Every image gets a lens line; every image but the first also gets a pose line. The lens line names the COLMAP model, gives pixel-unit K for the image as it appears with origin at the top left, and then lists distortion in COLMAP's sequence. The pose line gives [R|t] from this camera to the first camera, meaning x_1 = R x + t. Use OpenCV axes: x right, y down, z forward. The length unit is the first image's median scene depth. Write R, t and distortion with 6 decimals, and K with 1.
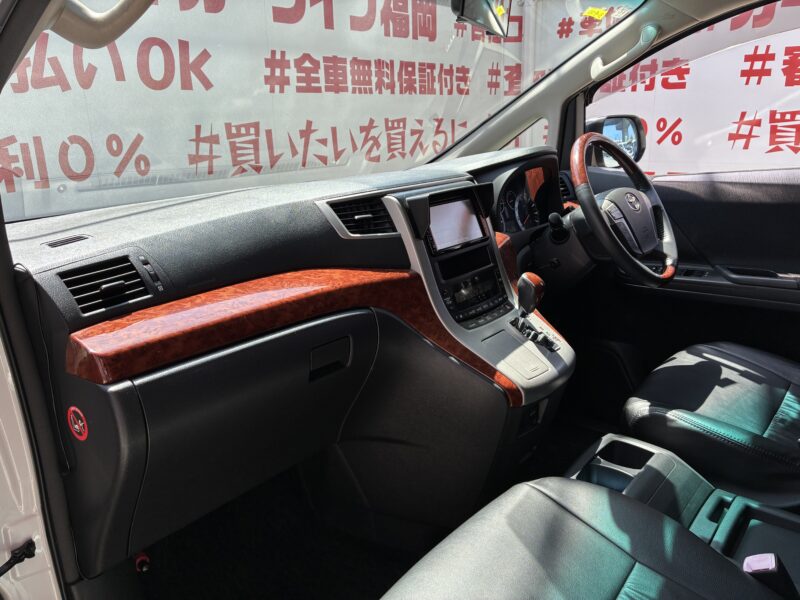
lens RADIAL K [[632.8, 0, 400.0], [0, 632.8, 300.0], [0, 0, 1]] dist [0.007599, -0.004664]
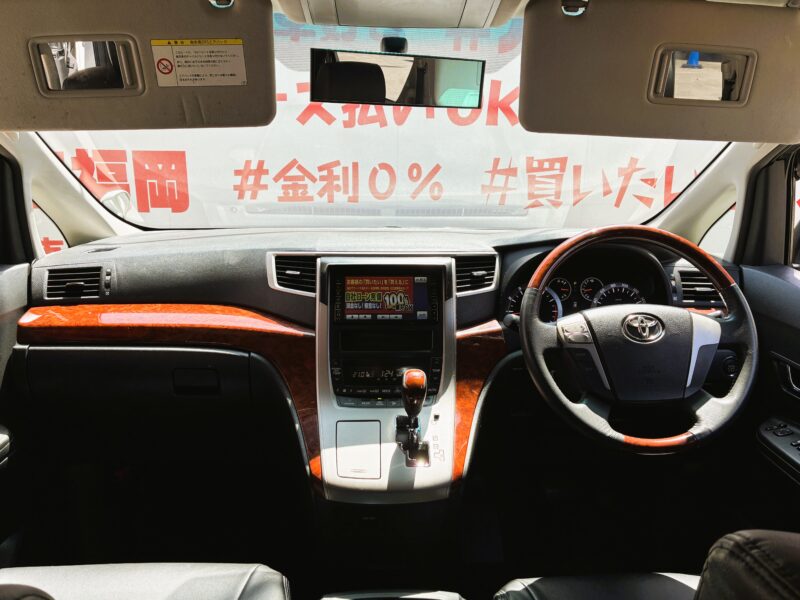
lens RADIAL K [[632.8, 0, 400.0], [0, 632.8, 300.0], [0, 0, 1]] dist [0.007599, -0.004664]
pose [[0.656772, 0.226894, -0.719145, 0.463254], [-0.233996, 0.967905, 0.091677, -0.123404], [0.716865, 0.108066, 0.688786, 0.208142]]
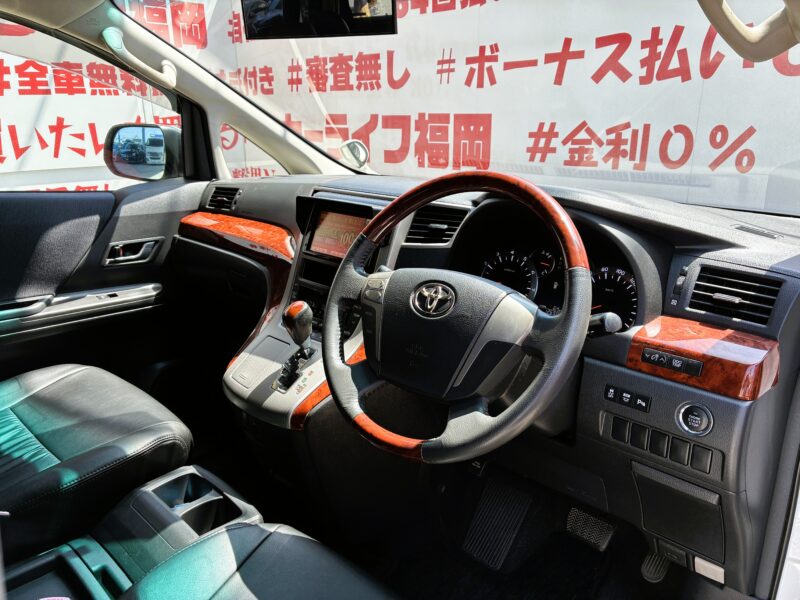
lens RADIAL K [[609.4, 0, 400.0], [0, 609.4, 300.0], [0, 0, 1]] dist [0.031743, -0.002204]
pose [[-0.095830, 0.320569, -0.942365, 0.587725], [-0.268327, 0.903356, 0.334586, -0.218157], [0.958549, 0.284926, -0.000552, 0.655855]]
